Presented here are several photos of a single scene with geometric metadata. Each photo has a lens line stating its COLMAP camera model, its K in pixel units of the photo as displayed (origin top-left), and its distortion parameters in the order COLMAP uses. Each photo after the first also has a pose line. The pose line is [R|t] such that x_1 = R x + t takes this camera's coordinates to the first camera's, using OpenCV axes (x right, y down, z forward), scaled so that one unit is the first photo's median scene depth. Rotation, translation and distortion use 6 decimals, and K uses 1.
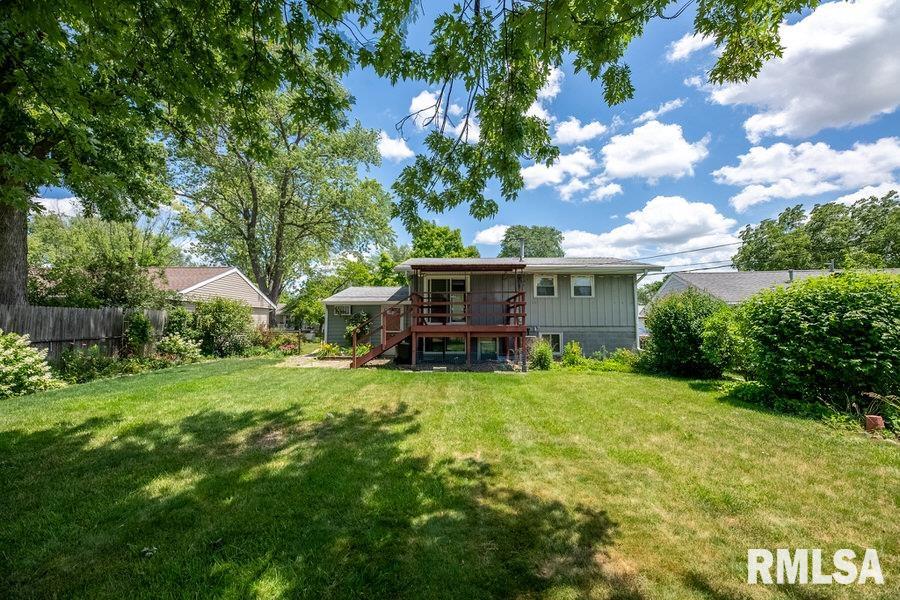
lens RADIAL K [[375.8, 0, 450.0], [0, 375.8, 300.0], [0, 0, 1]] dist [0.000478, 0.000011]
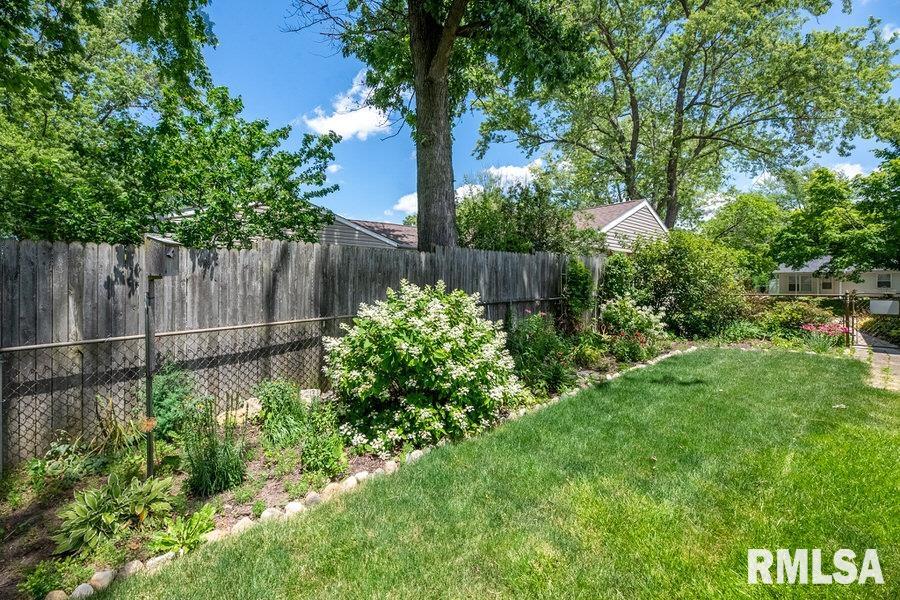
lens RADIAL K [[382.2, 0, 450.0], [0, 382.2, 300.0], [0, 0, 1]] dist [-0.001510, 0.000024]
pose [[0.687809, 0.031139, -0.725224, -0.667003], [0.043885, 0.995468, 0.084363, 0.047774], [0.724564, -0.089852, 0.683325, 0.537007]]
